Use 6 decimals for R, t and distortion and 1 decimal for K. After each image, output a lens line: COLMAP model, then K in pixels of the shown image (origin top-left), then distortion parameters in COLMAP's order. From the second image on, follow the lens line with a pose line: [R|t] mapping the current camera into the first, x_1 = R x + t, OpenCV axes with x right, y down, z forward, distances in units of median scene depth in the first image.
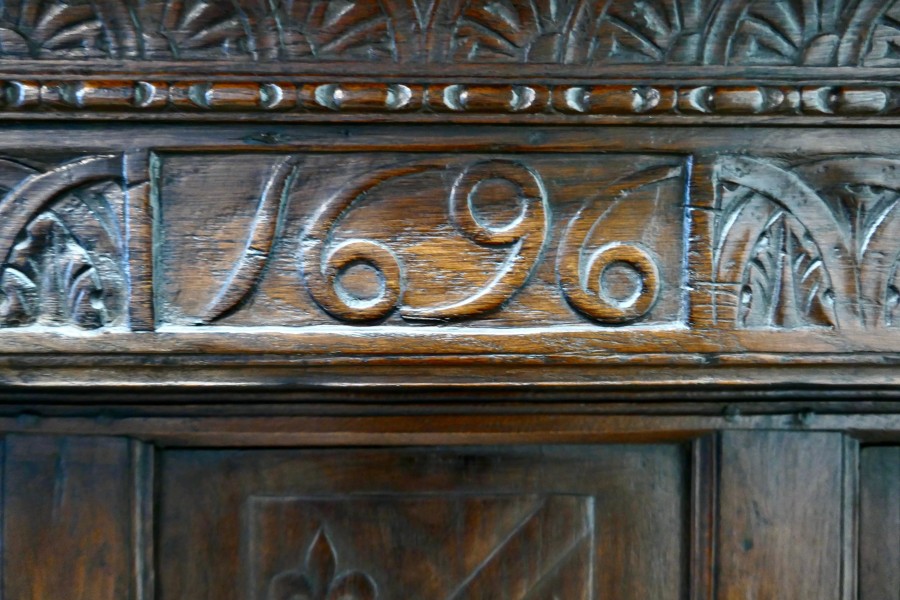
lens RADIAL K [[650.9, 0, 444.0], [0, 650.9, 294.6], [0, 0, 1]] dist [-0.016113, 0.009556]
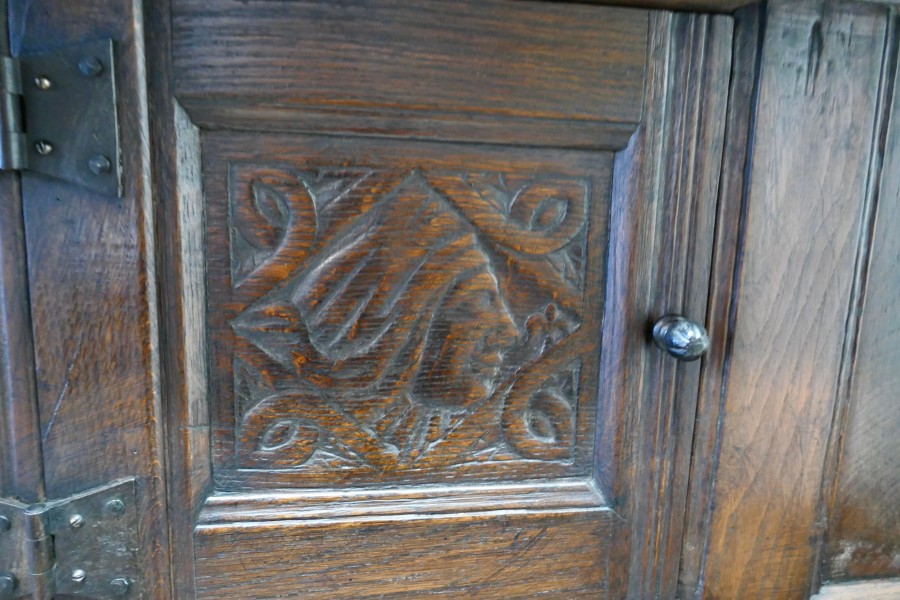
lens RADIAL K [[650.9, 0, 448.9], [0, 650.9, 296.9], [0, 0, 1]] dist [-0.016113, 0.009556]
pose [[0.989235, -0.000224, 0.146336, -1.244440], [-0.020907, 0.989524, 0.142846, 0.510310], [-0.144835, -0.144368, 0.978867, 0.123566]]
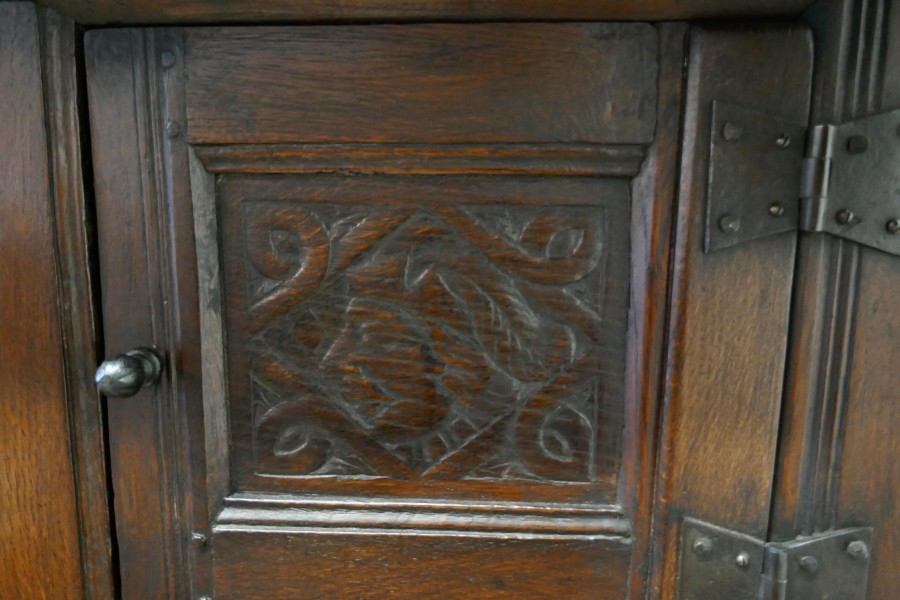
lens RADIAL K [[650.9, 0, 427.3], [0, 650.9, 311.9], [0, 0, 1]] dist [-0.016113, 0.009556]
pose [[0.996387, 0.026539, -0.080680, 1.187247], [-0.014723, 0.989517, 0.143663, 0.478961], [0.083646, -0.141956, 0.986333, 0.203302]]
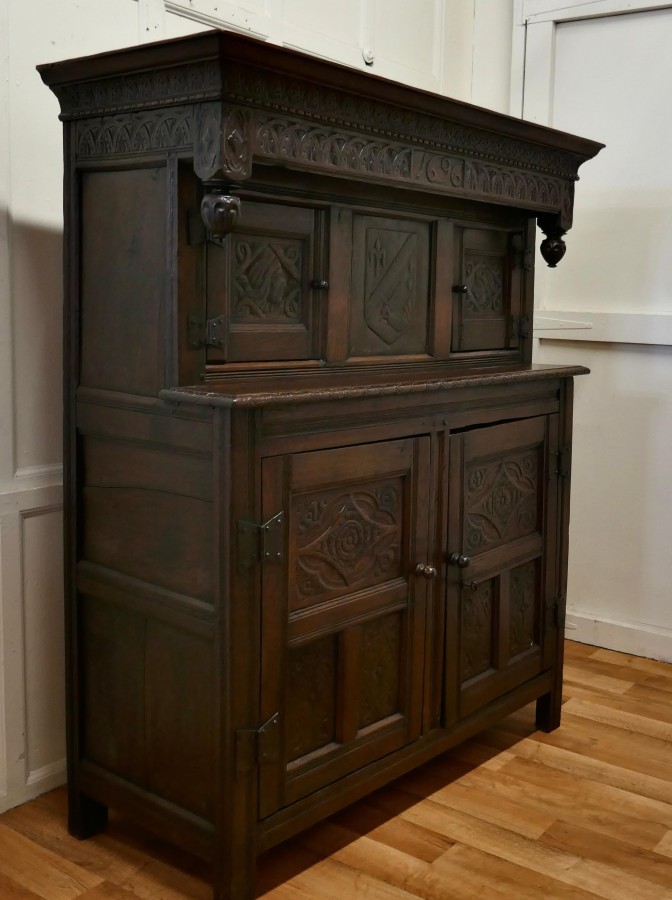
lens RADIAL K [[1004.1, 0, 418.8], [0, 1004.1, 446.9], [0, 0, 1]] dist [-0.018037, 0.000000]
pose [[0.620885, -0.097817, 0.777774, -5.232174], [-0.017368, 0.990224, 0.138401, 0.813367], [-0.783709, -0.099440, 0.613117, -3.311685]]
